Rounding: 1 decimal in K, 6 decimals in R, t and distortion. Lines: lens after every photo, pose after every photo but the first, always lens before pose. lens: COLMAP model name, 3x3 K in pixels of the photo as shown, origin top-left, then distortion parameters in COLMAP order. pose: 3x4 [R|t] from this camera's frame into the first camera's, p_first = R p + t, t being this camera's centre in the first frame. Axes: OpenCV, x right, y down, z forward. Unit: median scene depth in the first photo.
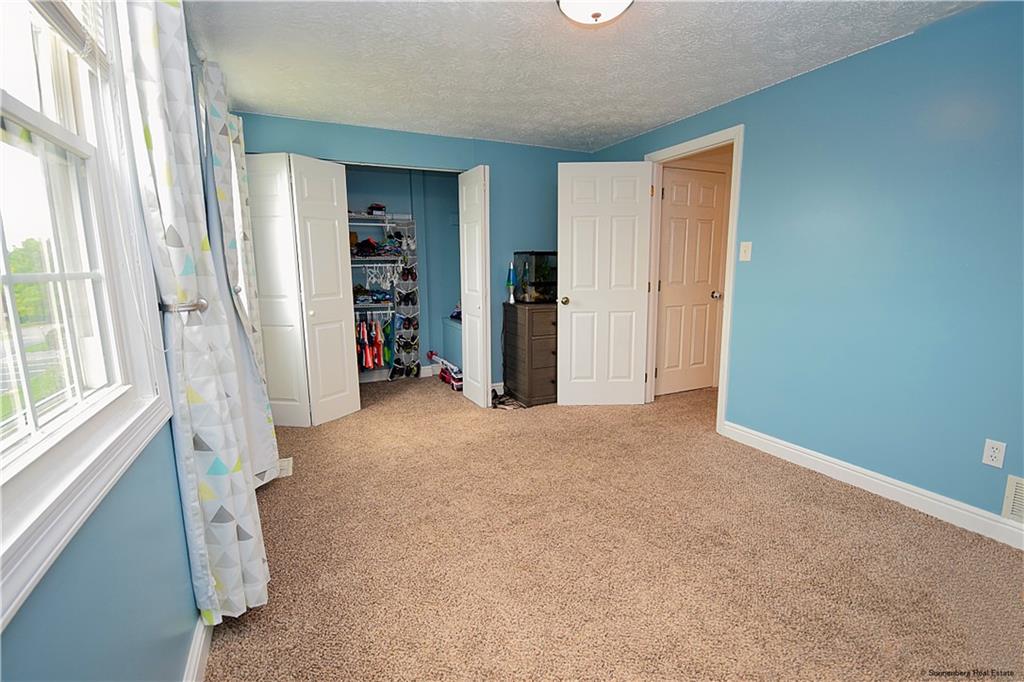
lens RADIAL K [[450.0, 0, 506.5], [0, 450.0, 336.9], [0, 0, 1]] dist [0.015481, -0.014892]
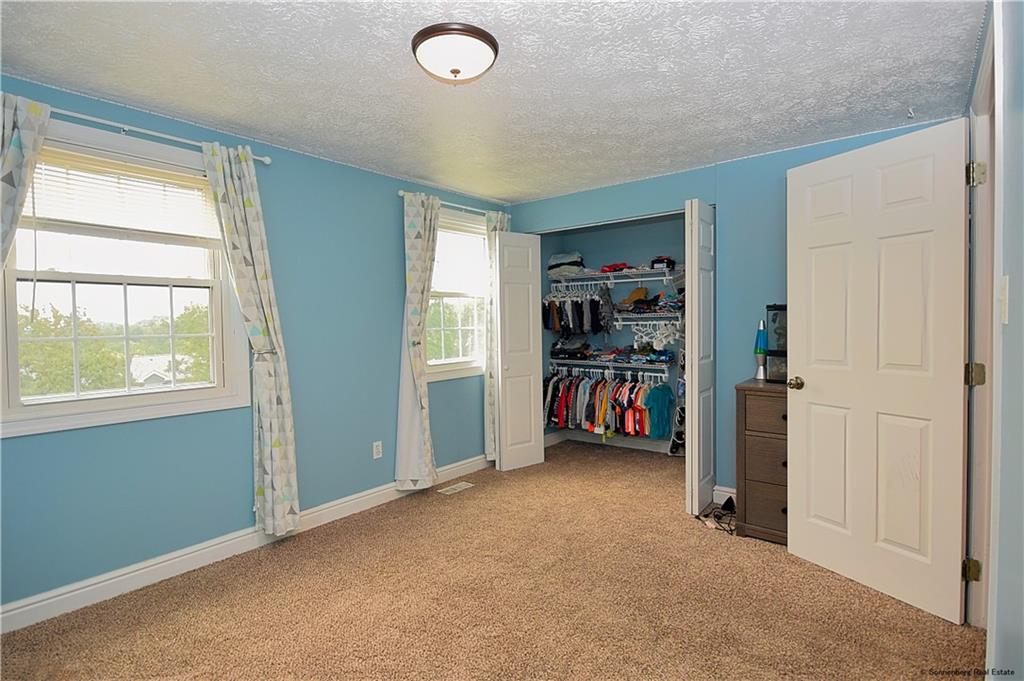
lens RADIAL K [[512.5, 0, 513.9], [0, 512.5, 343.3], [0, 0, 1]] dist [-0.001410, -0.000366]
pose [[0.438318, 0.042721, -0.897804, 0.563595], [-0.132407, 0.991041, -0.017485, -0.067901], [0.889014, 0.126539, 0.440047, 0.326924]]
